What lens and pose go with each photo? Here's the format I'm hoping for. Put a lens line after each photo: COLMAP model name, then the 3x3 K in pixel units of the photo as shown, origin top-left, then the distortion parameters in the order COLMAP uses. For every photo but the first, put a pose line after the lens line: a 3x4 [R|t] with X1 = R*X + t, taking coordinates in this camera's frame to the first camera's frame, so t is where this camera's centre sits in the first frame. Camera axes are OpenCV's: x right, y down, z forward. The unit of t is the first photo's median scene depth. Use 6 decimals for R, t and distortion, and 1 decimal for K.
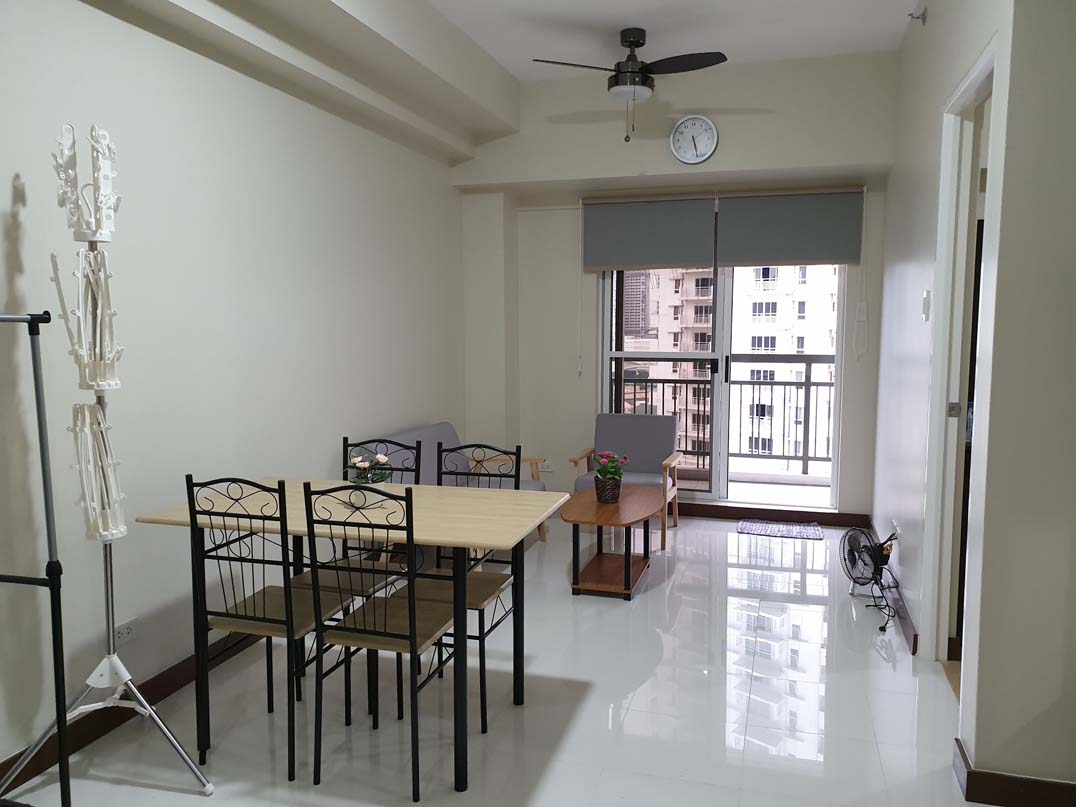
lens RADIAL K [[839.0, 0, 539.0], [0, 839.0, 405.1], [0, 0, 1]] dist [0.015506, 0.012849]
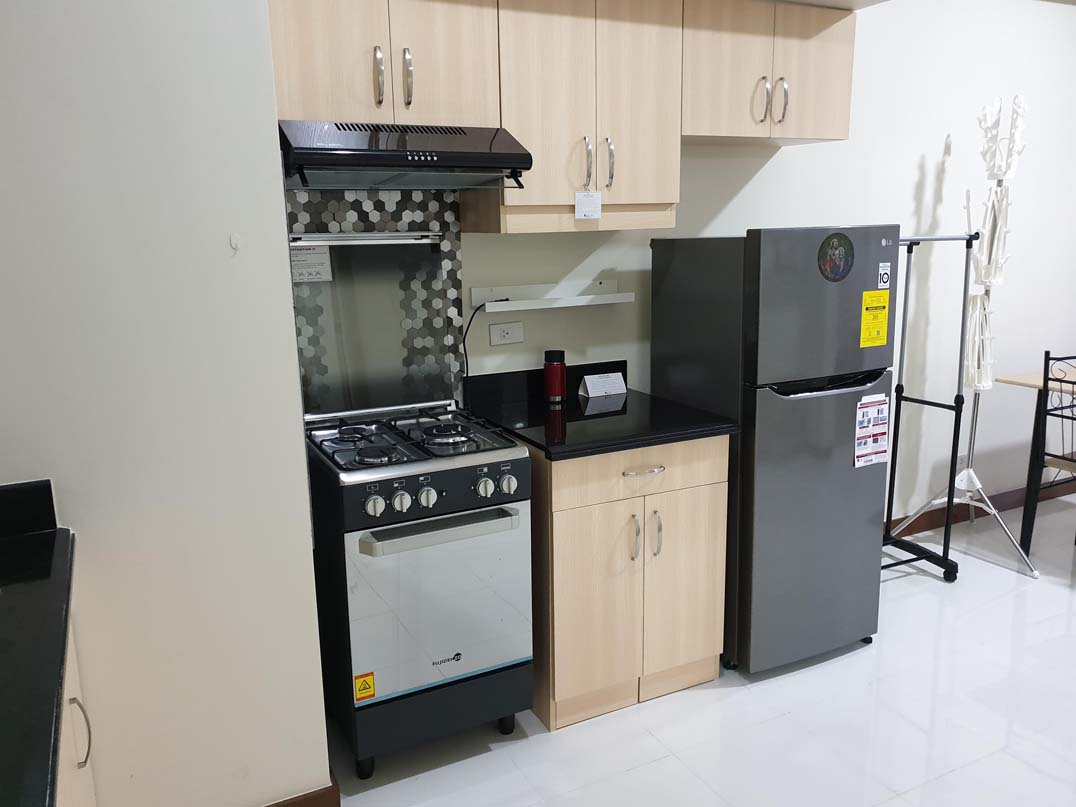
lens RADIAL K [[839.0, 0, 531.8], [0, 839.0, 404.7], [0, 0, 1]] dist [0.015506, 0.012849]
pose [[0.691927, 0.141522, -0.707960, -0.014521], [-0.055353, 0.988112, 0.143426, 0.019359], [0.719842, -0.060053, 0.691535, -0.553860]]
